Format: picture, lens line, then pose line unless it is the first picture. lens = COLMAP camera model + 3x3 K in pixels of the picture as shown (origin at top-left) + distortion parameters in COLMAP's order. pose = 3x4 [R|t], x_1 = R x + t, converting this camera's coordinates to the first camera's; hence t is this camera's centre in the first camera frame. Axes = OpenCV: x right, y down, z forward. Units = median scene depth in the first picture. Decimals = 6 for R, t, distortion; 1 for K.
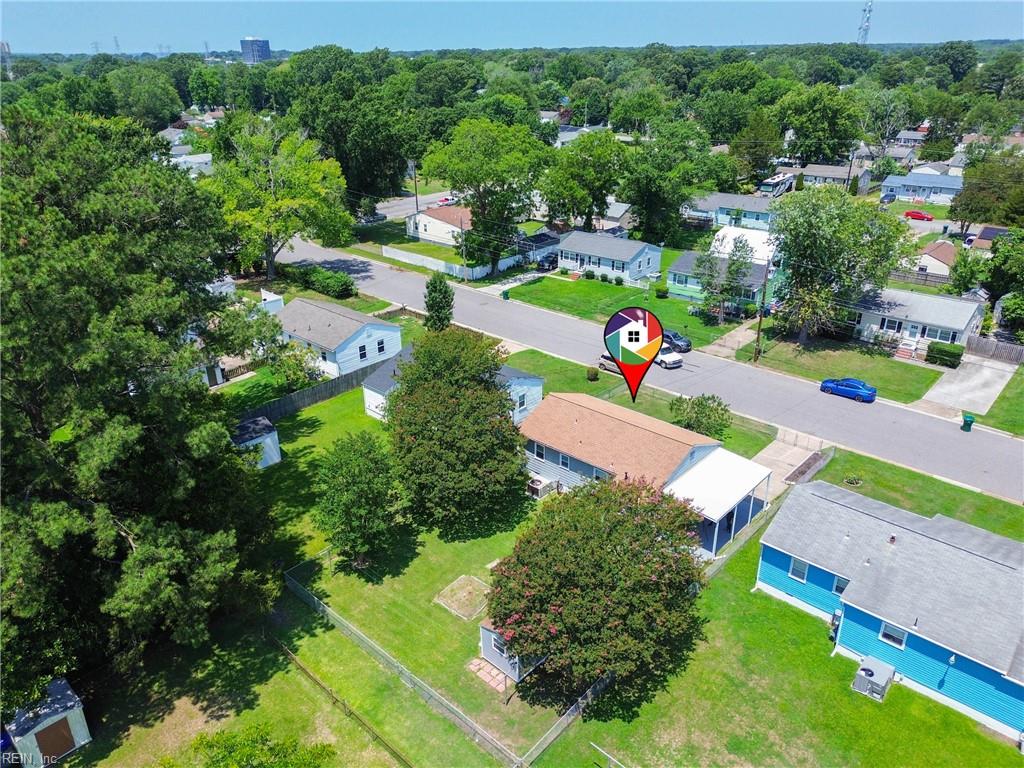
lens RADIAL K [[725.7, 0, 512.0], [0, 725.7, 384.0], [0, 0, 1]] dist [0.053074, -0.041995]
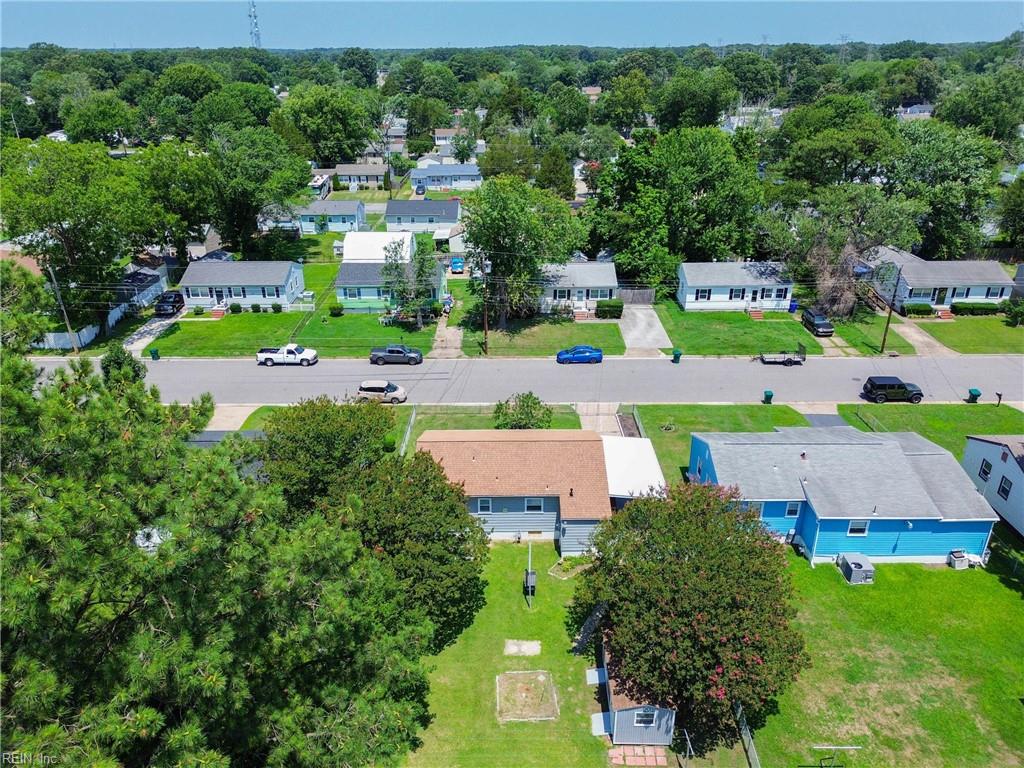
lens RADIAL K [[725.7, 0, 512.0], [0, 725.7, 384.0], [0, 0, 1]] dist [0.053074, -0.041995]
pose [[0.742096, -0.272307, 0.612488, -0.255809], [0.274971, 0.957010, 0.092321, -0.068234], [-0.611297, 0.099906, 0.785070, 0.162021]]
